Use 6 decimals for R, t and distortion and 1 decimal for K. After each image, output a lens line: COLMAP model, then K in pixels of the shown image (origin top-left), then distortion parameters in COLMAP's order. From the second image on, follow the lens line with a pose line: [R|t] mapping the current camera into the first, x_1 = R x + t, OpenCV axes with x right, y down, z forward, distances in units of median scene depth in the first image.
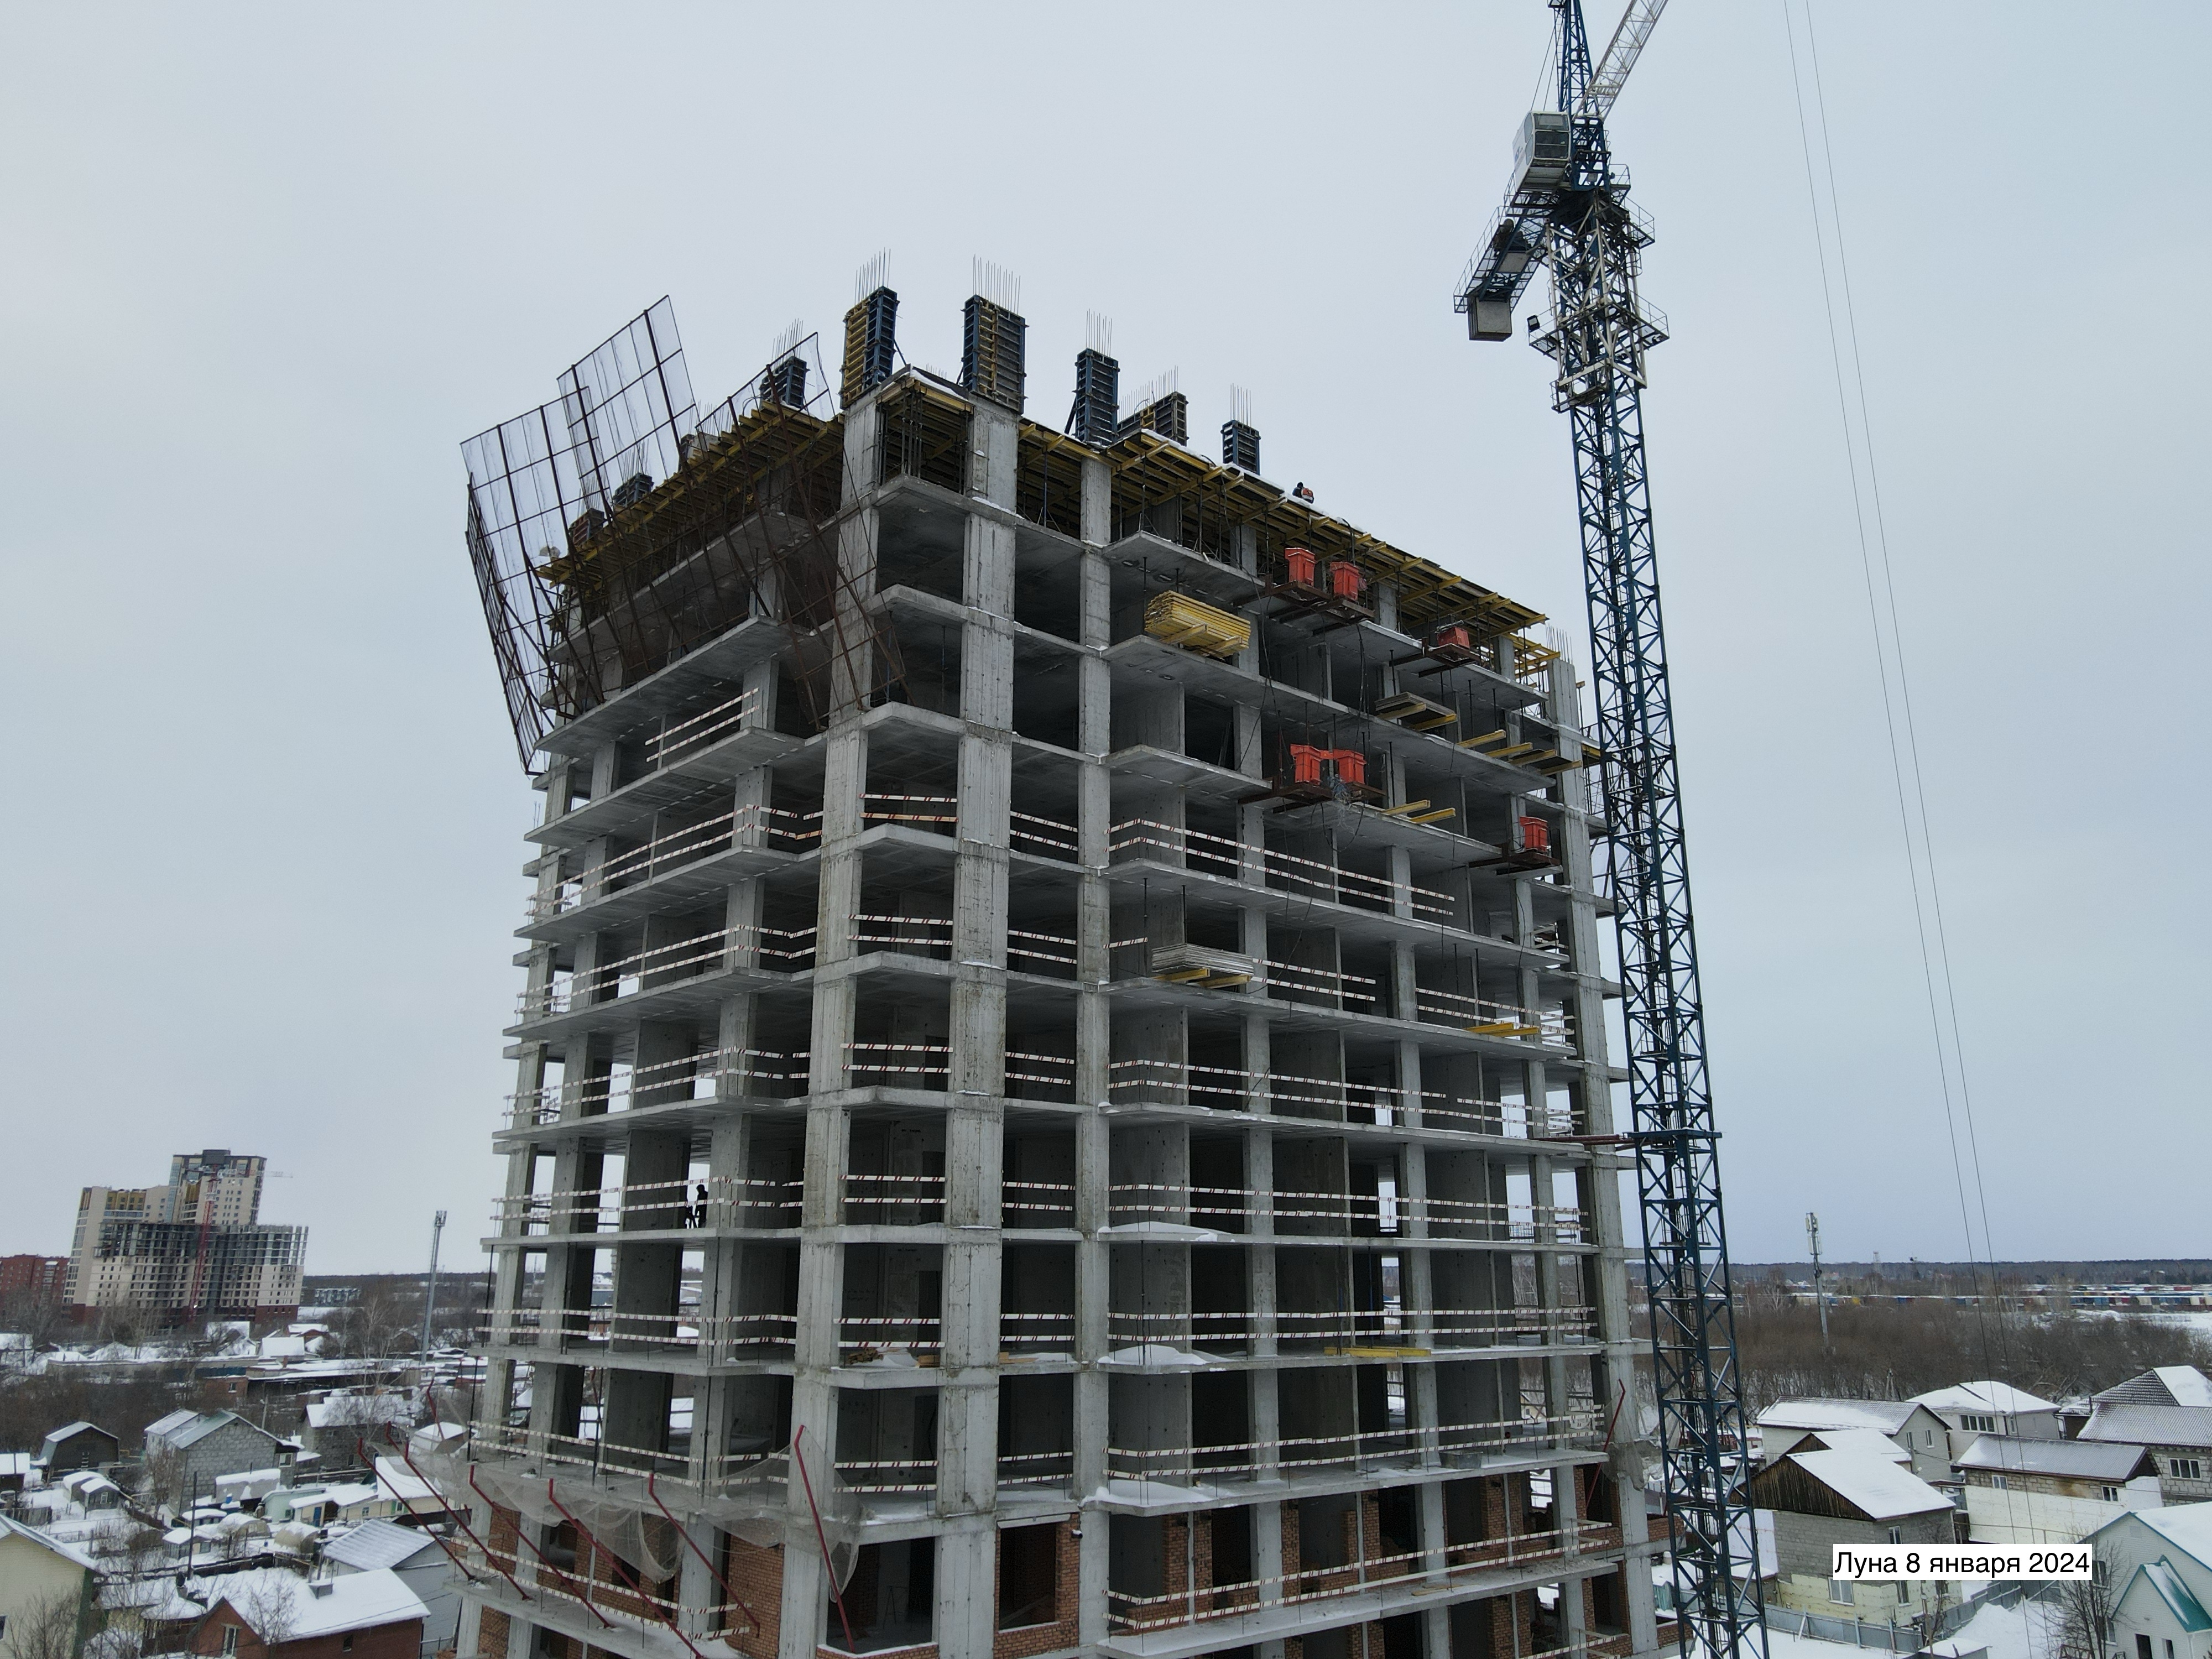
lens RADIAL K [[1653.8, 0, 1104.2], [0, 1653.8, 797.3], [0, 0, 1]] dist [0.025371, -0.012529]
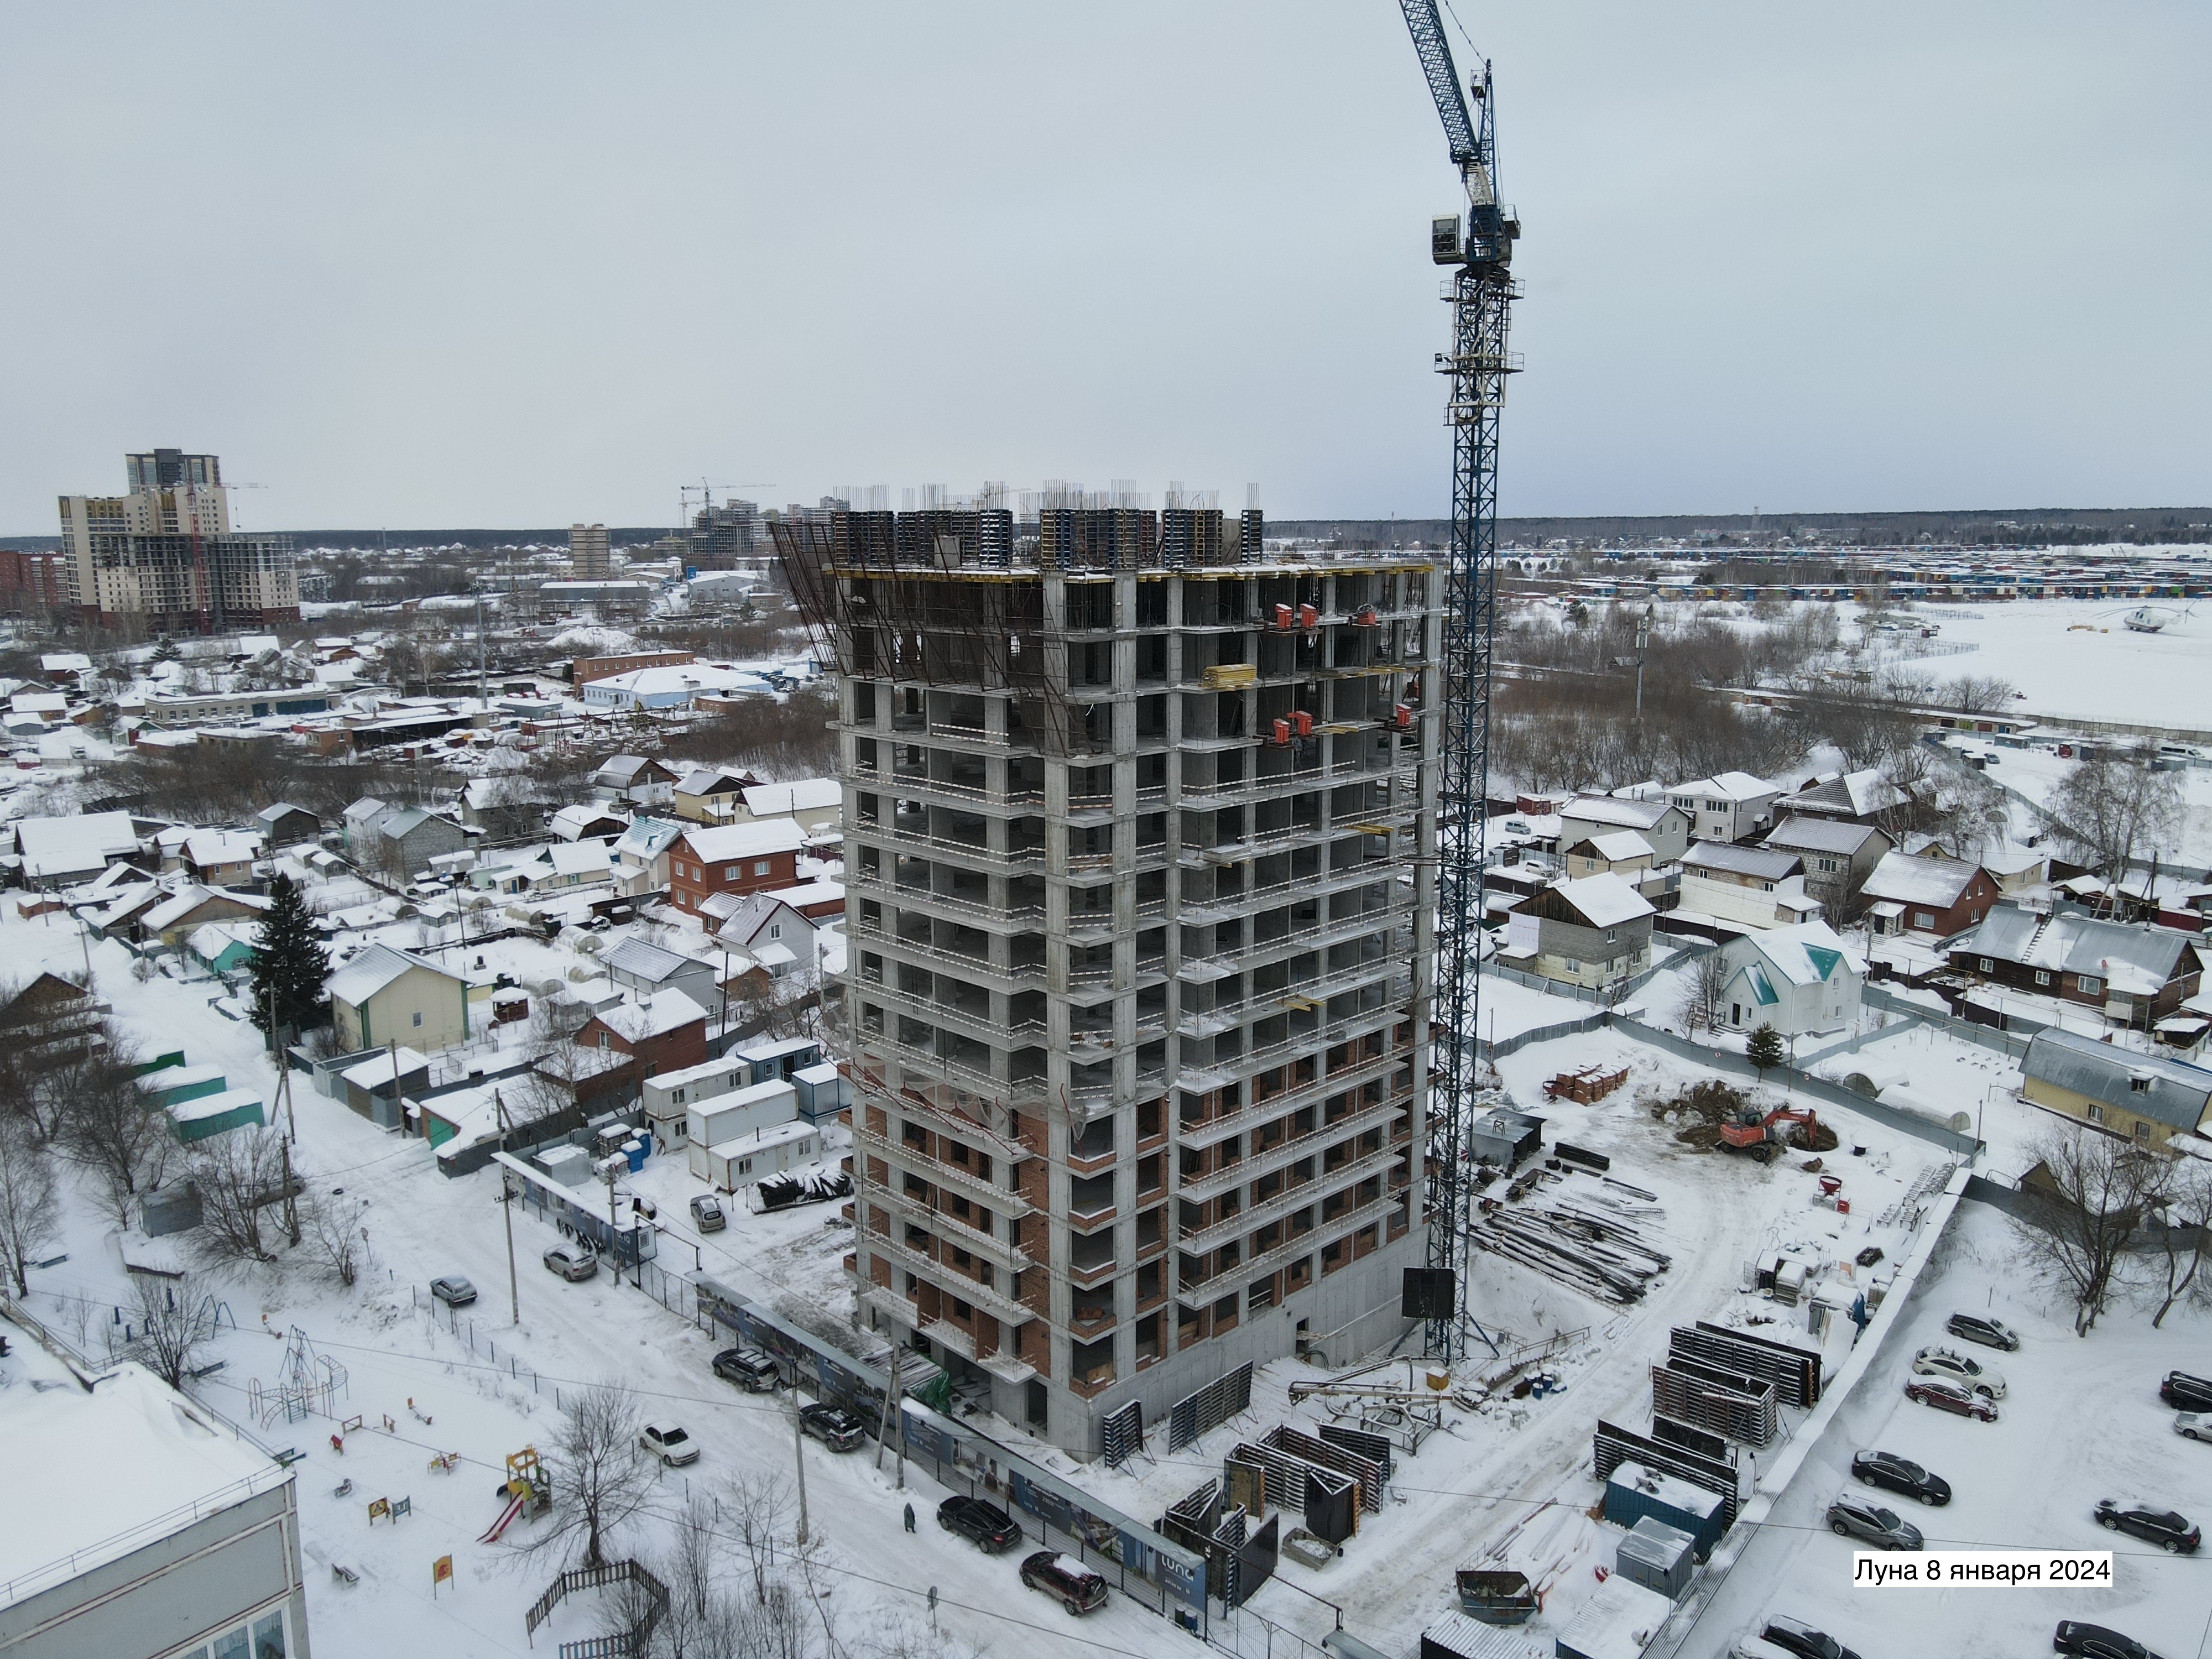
lens RADIAL K [[1653.8, 0, 1113.0], [0, 1653.8, 839.8], [0, 0, 1]] dist [0.025371, -0.012529]
pose [[0.998609, -0.014922, 0.050573, -0.157054], [-0.009862, 0.889341, 0.457138, -0.718790], [-0.051798, -0.457001, 0.887957, -0.676358]]
